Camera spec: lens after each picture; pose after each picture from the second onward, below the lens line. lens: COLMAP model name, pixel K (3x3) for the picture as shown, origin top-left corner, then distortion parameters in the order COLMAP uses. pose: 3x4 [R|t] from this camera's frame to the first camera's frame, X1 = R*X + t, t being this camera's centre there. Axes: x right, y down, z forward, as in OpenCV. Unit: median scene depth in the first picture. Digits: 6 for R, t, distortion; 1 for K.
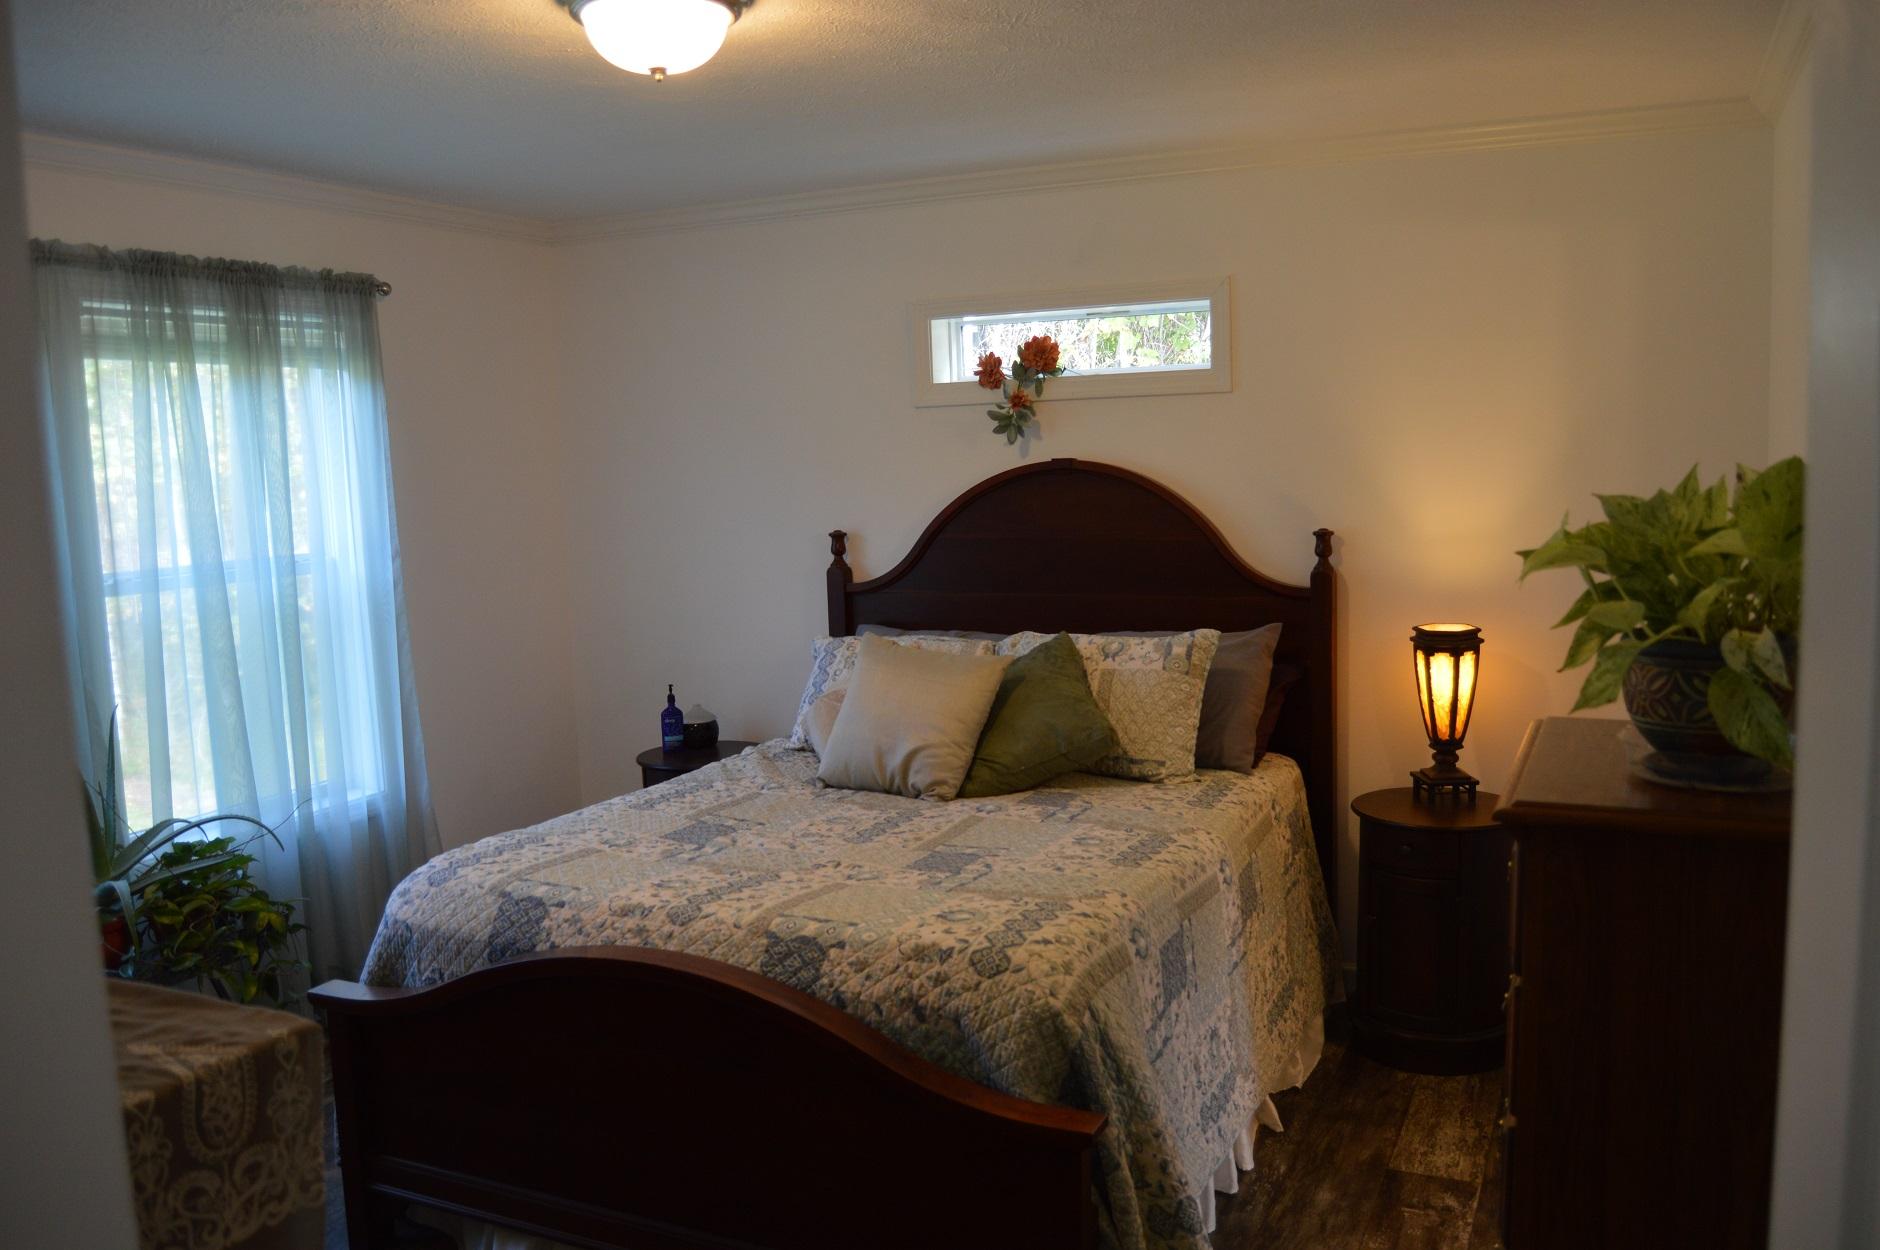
lens RADIAL K [[1448.4, 0, 940.0], [0, 1448.4, 625.0], [0, 0, 1]] dist [-0.055327, -0.000876]
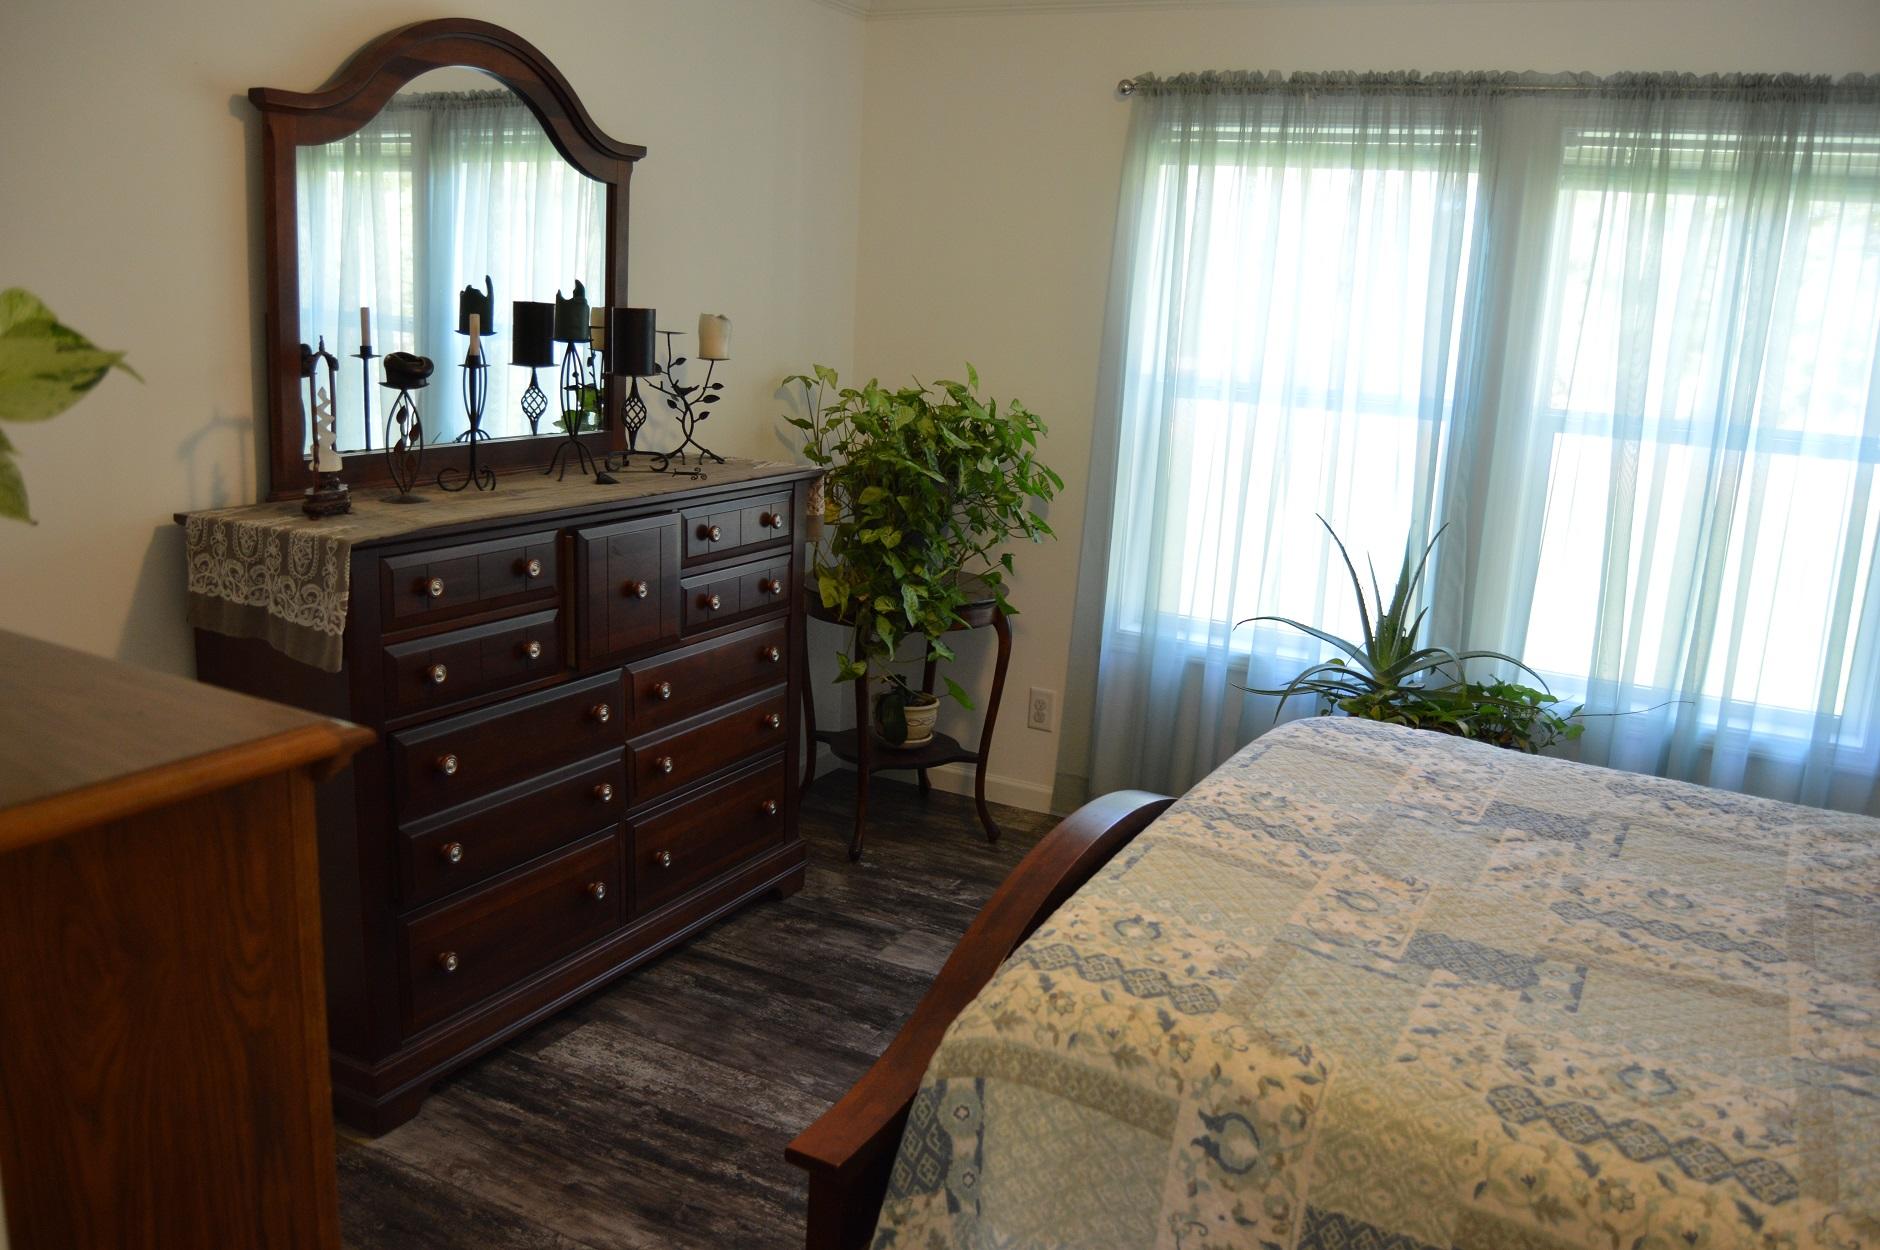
lens RADIAL K [[1448.4, 0, 940.0], [0, 1448.4, 625.0], [0, 0, 1]] dist [-0.055327, -0.000876]
pose [[-0.022393, 0.245908, -0.969035, 0.565470], [-0.176240, 0.953127, 0.245944, -0.081673], [0.984093, 0.176290, 0.021995, 0.744107]]
